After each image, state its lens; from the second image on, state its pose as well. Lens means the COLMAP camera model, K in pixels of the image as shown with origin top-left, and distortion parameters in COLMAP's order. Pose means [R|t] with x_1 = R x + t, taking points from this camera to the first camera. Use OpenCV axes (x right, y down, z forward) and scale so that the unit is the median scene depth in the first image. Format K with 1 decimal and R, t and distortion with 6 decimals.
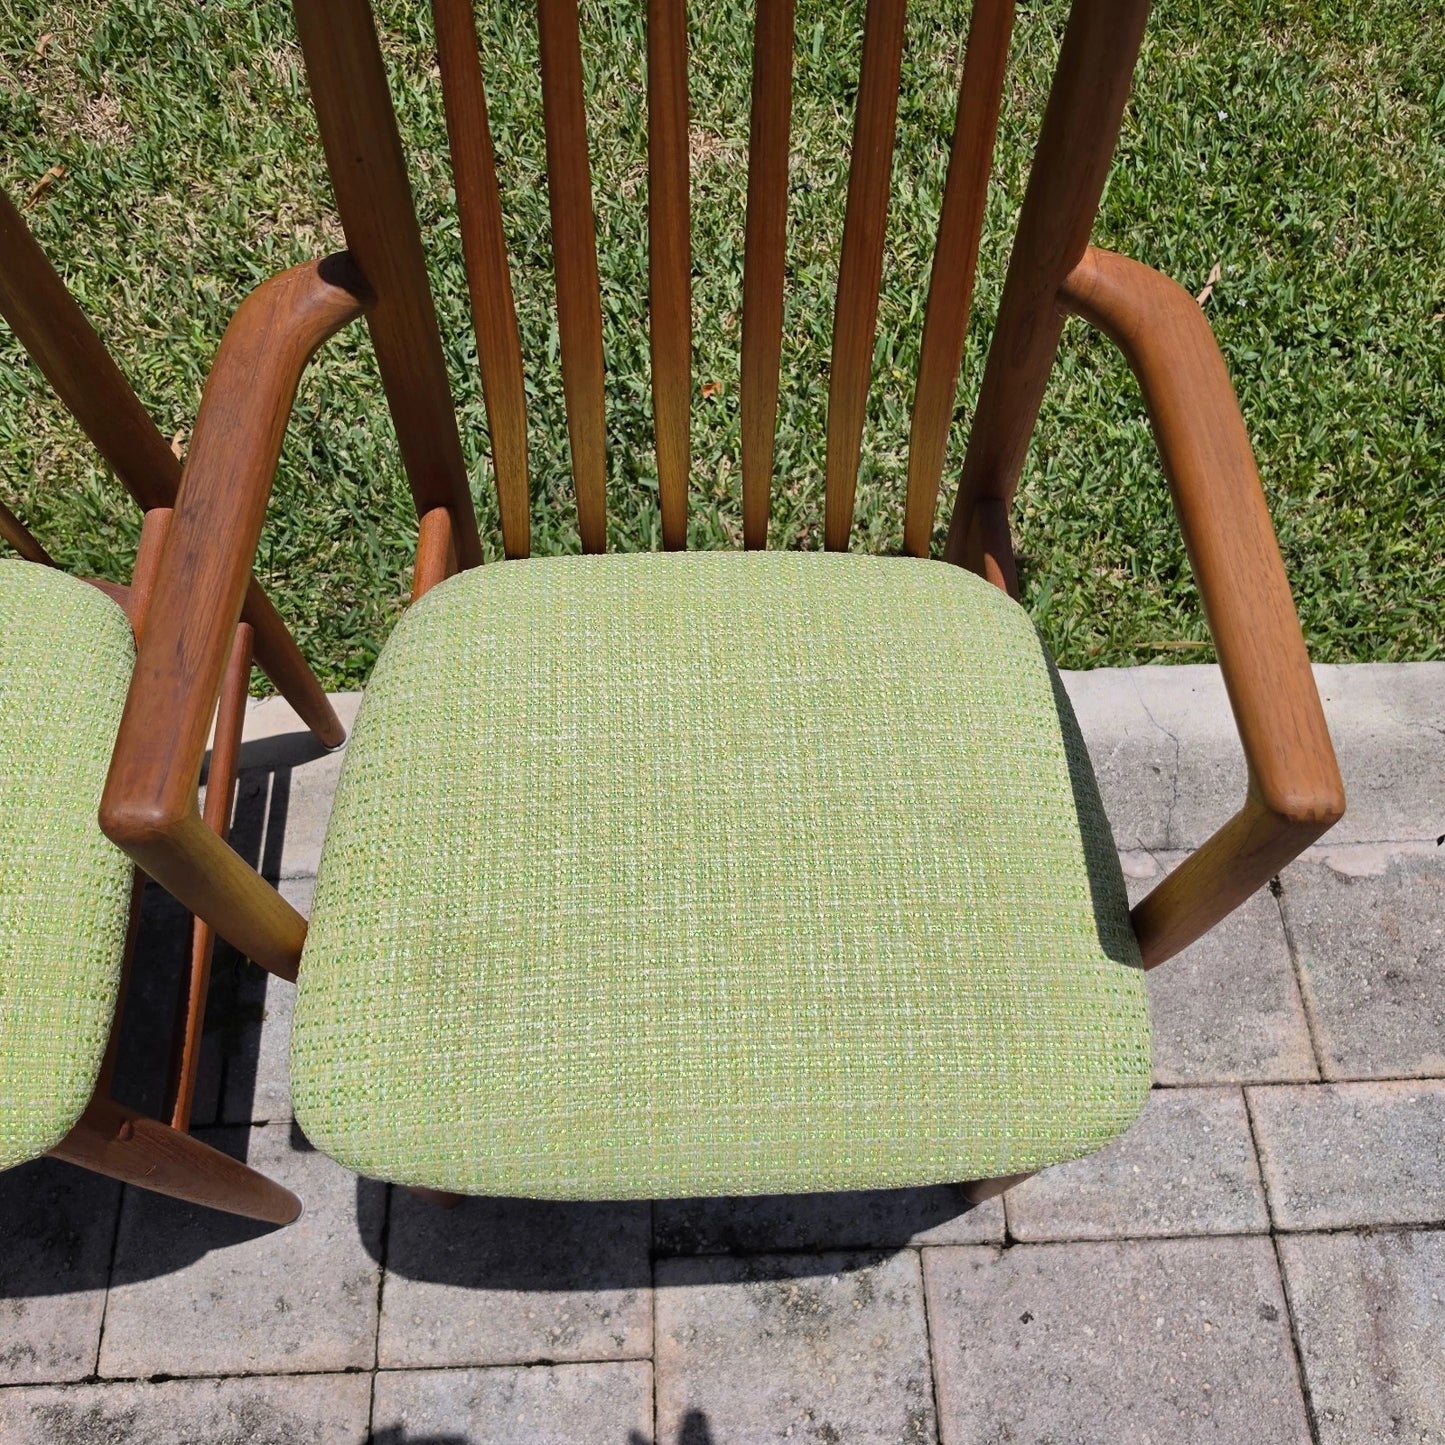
lens RADIAL K [[1338.4, 0, 722.5], [0, 1338.4, 722.5], [0, 0, 1]] dist [0.101152, -0.171079]
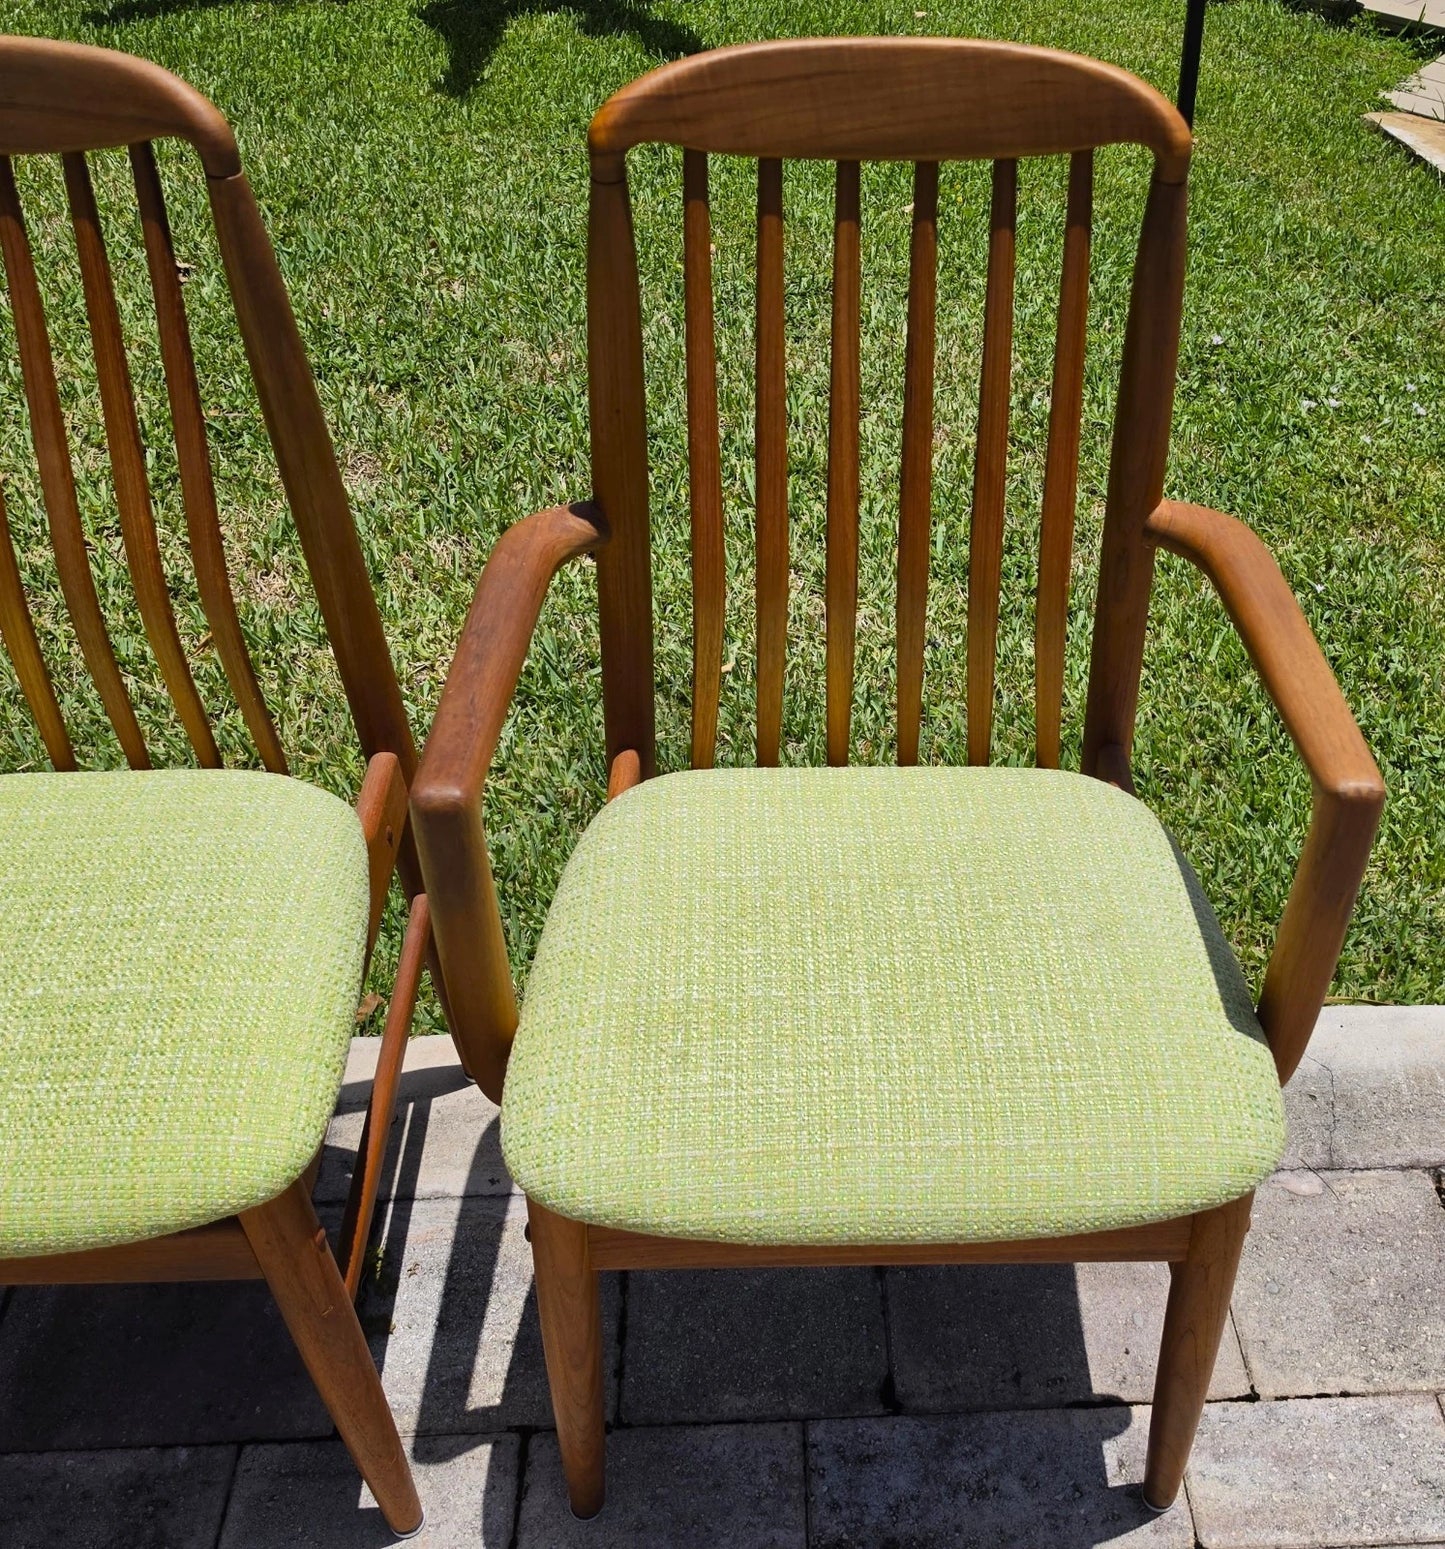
lens RADIAL K [[1627.2, 0, 860.1], [0, 1627.2, 792.7], [0, 0, 1]] dist [0.129181, -0.226719]
pose [[0.999831, -0.005781, 0.017451, -0.021712], [0.012134, 0.920641, -0.390223, 0.229483], [-0.013810, 0.390368, 0.920555, -0.144937]]
